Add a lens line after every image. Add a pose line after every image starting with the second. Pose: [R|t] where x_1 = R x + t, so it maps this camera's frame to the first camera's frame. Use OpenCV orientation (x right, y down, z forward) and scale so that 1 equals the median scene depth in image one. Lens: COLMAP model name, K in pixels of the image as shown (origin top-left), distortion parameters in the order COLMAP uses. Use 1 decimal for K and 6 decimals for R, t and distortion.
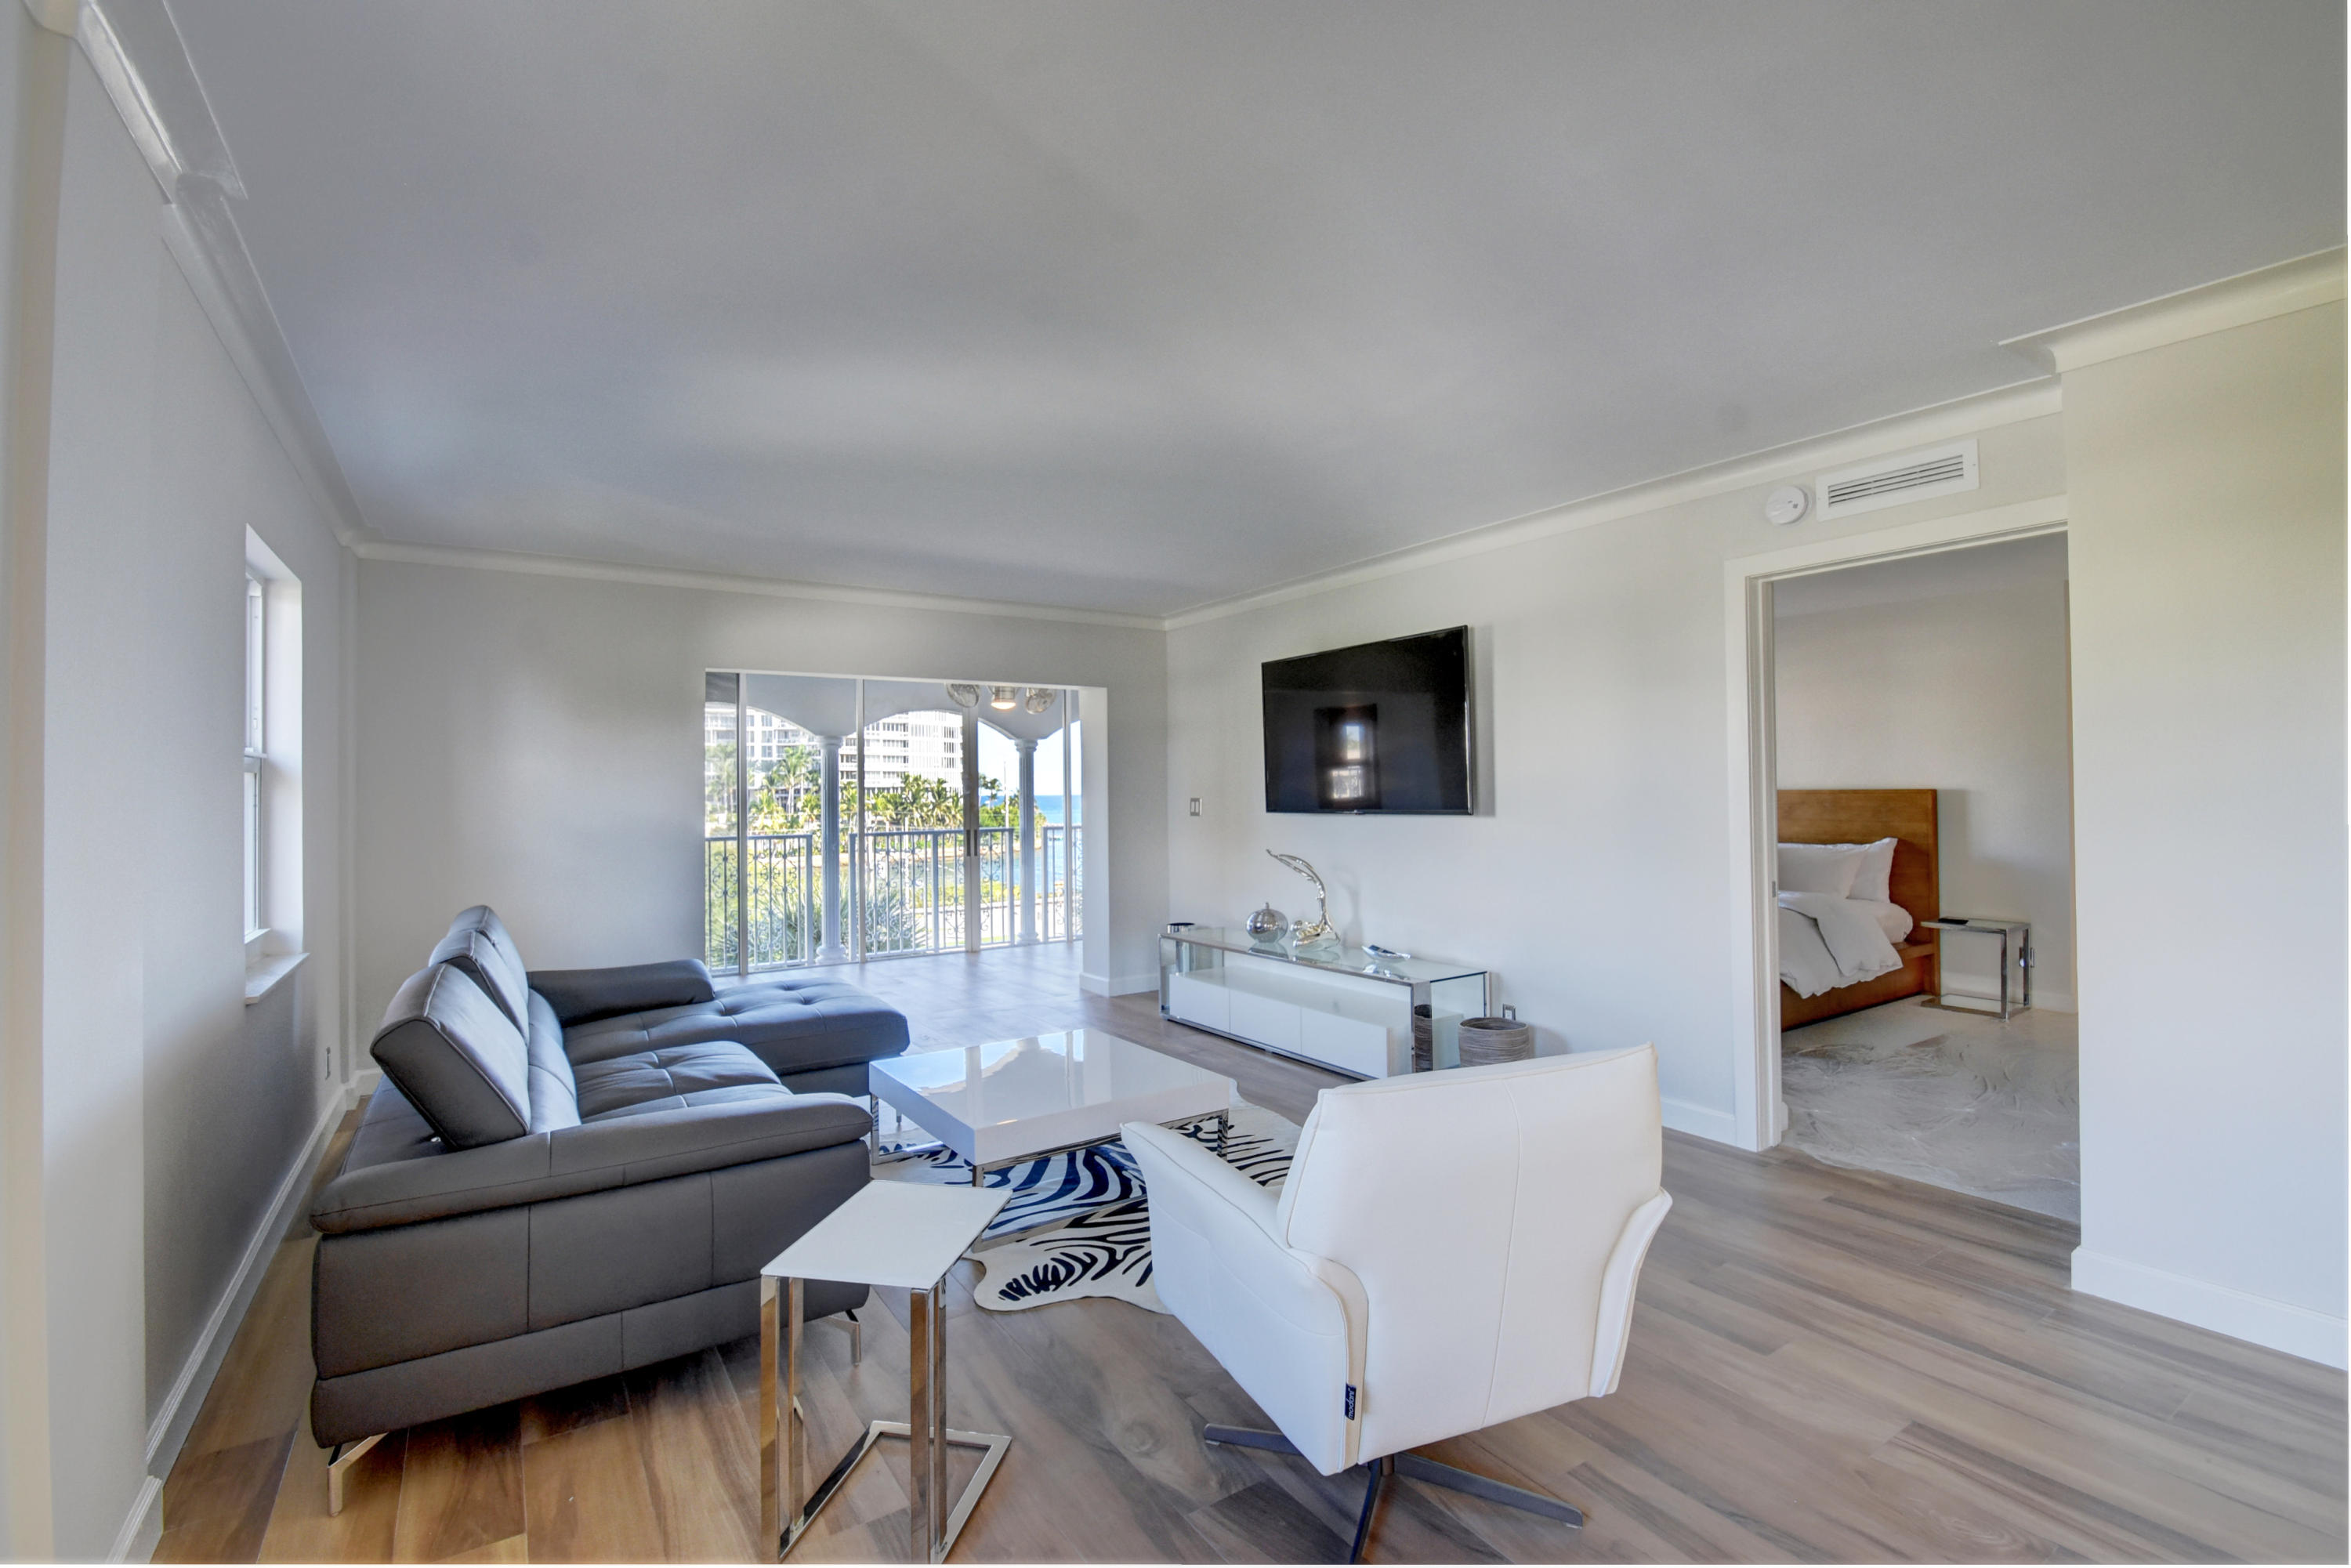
lens RADIAL K [[1031.2, 0, 1166.3], [0, 1031.2, 778.5], [0, 0, 1]] dist [0.003836, -0.010733]
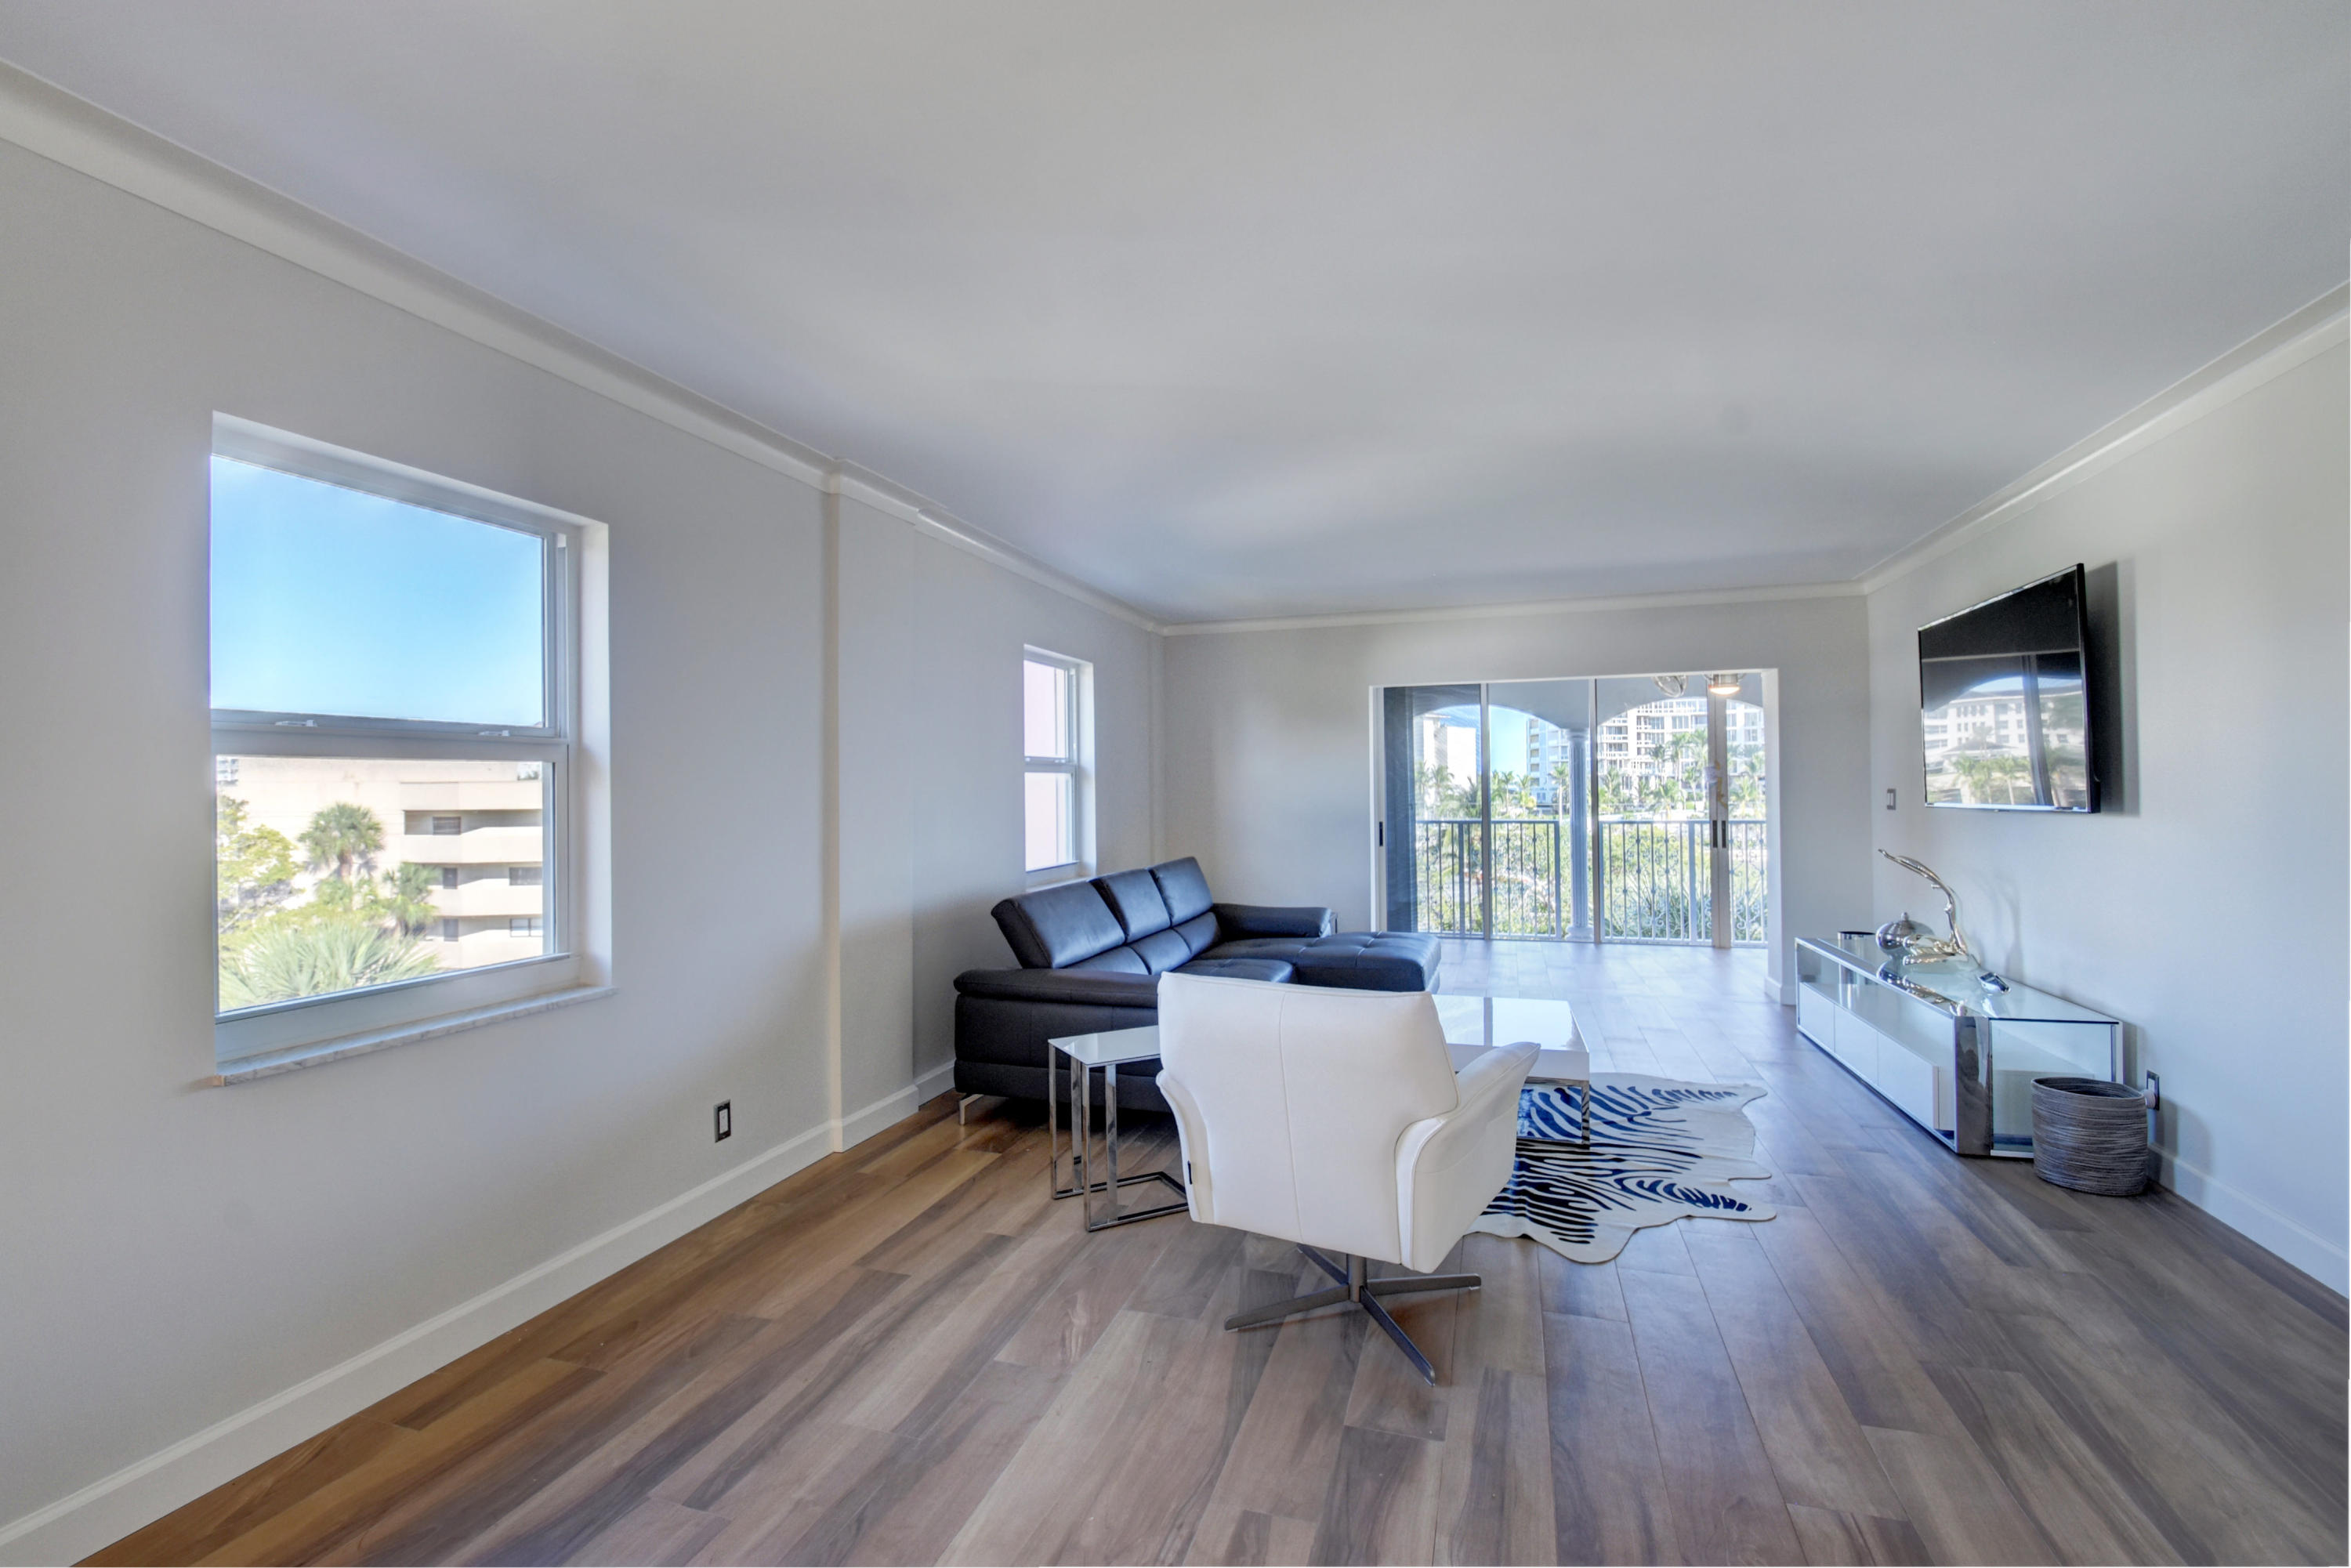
lens RADIAL K [[1031.2, 0, 1166.3], [0, 1031.2, 778.5], [0, 0, 1]] dist [0.003836, -0.010733]
pose [[0.627829, -0.002793, -0.778346, 0.314240], [0.012666, 0.999898, 0.006628, -0.002851], [0.778248, -0.014020, 0.627800, -0.003481]]
